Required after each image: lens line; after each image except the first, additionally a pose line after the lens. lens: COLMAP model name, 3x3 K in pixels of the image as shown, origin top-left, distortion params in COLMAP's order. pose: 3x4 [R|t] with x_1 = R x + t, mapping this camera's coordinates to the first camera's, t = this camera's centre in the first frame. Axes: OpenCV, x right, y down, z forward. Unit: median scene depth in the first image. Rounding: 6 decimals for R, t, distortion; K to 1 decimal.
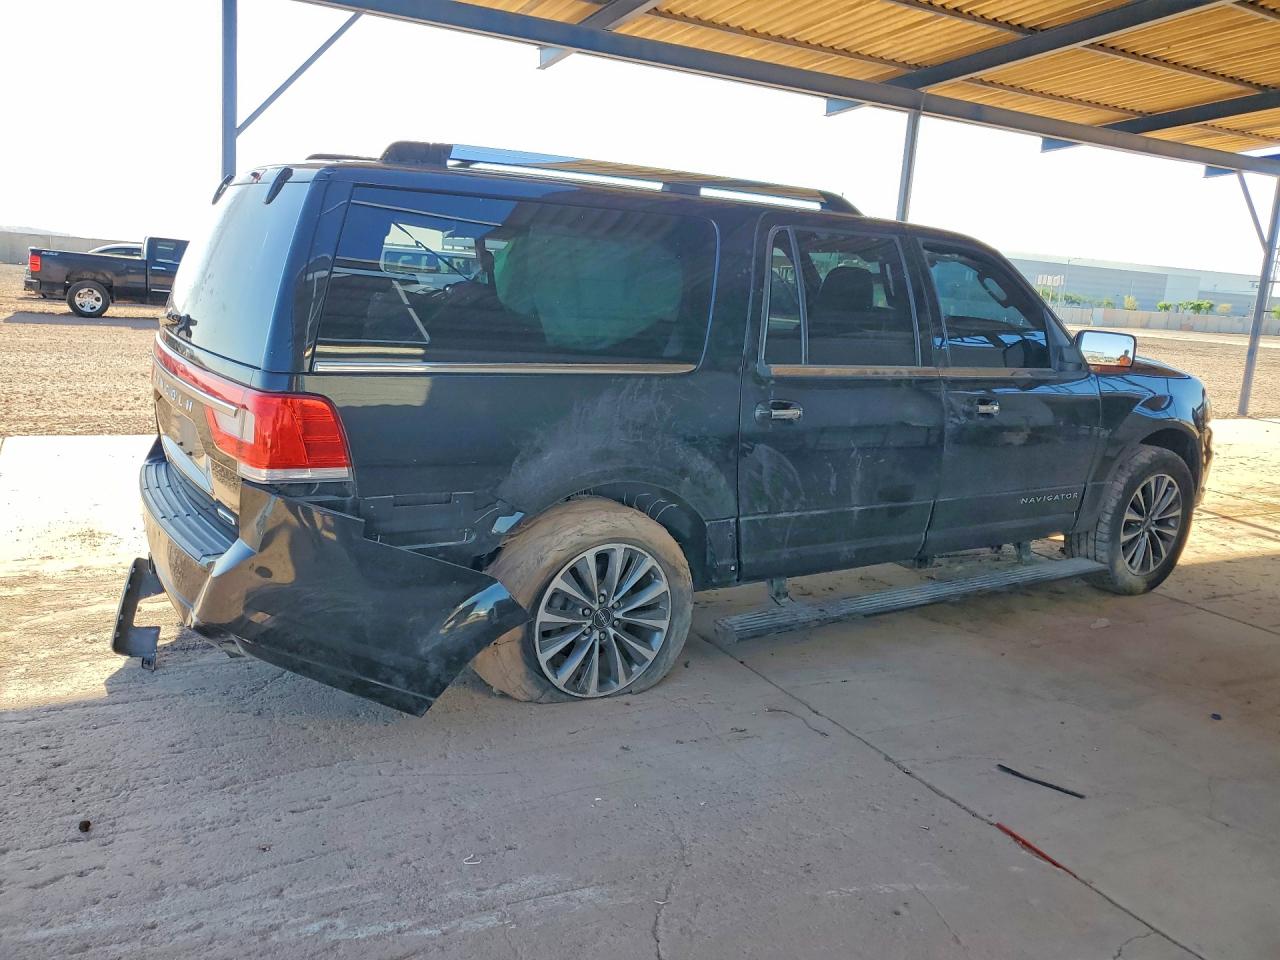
lens RADIAL K [[993.8, 0, 640.0], [0, 993.8, 480.0], [0, 0, 1]] dist [0.020707, -0.001841]
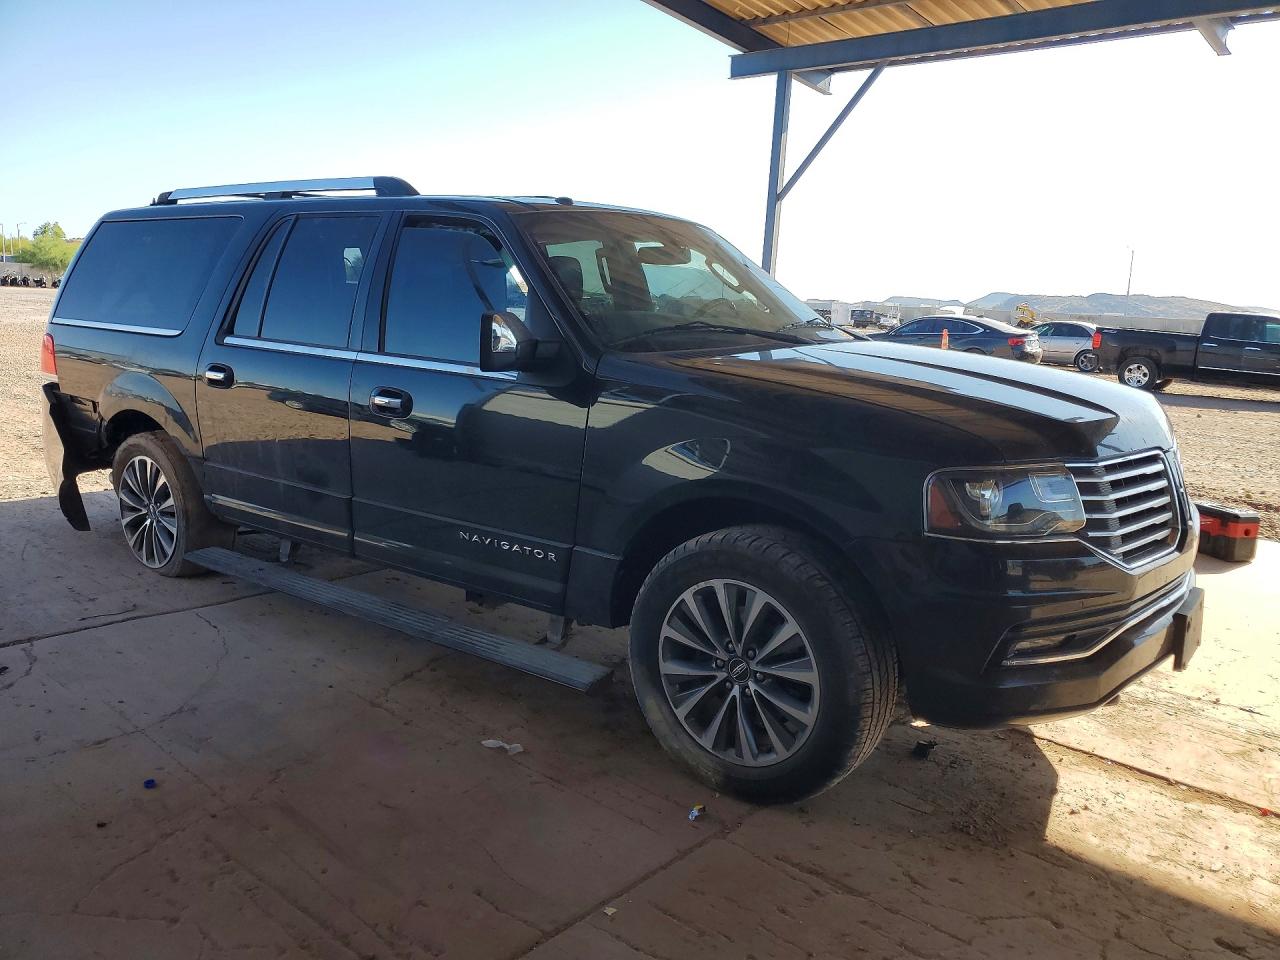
lens RADIAL K [[963.5, 0, 640.0], [0, 963.5, 480.0], [0, 0, 1]] dist [-0.007313, -0.004488]
pose [[0.401138, 0.135998, -0.905866, 0.963815], [-0.212116, 0.975829, 0.052571, -0.077958], [0.891120, 0.171060, 0.420290, 0.698730]]
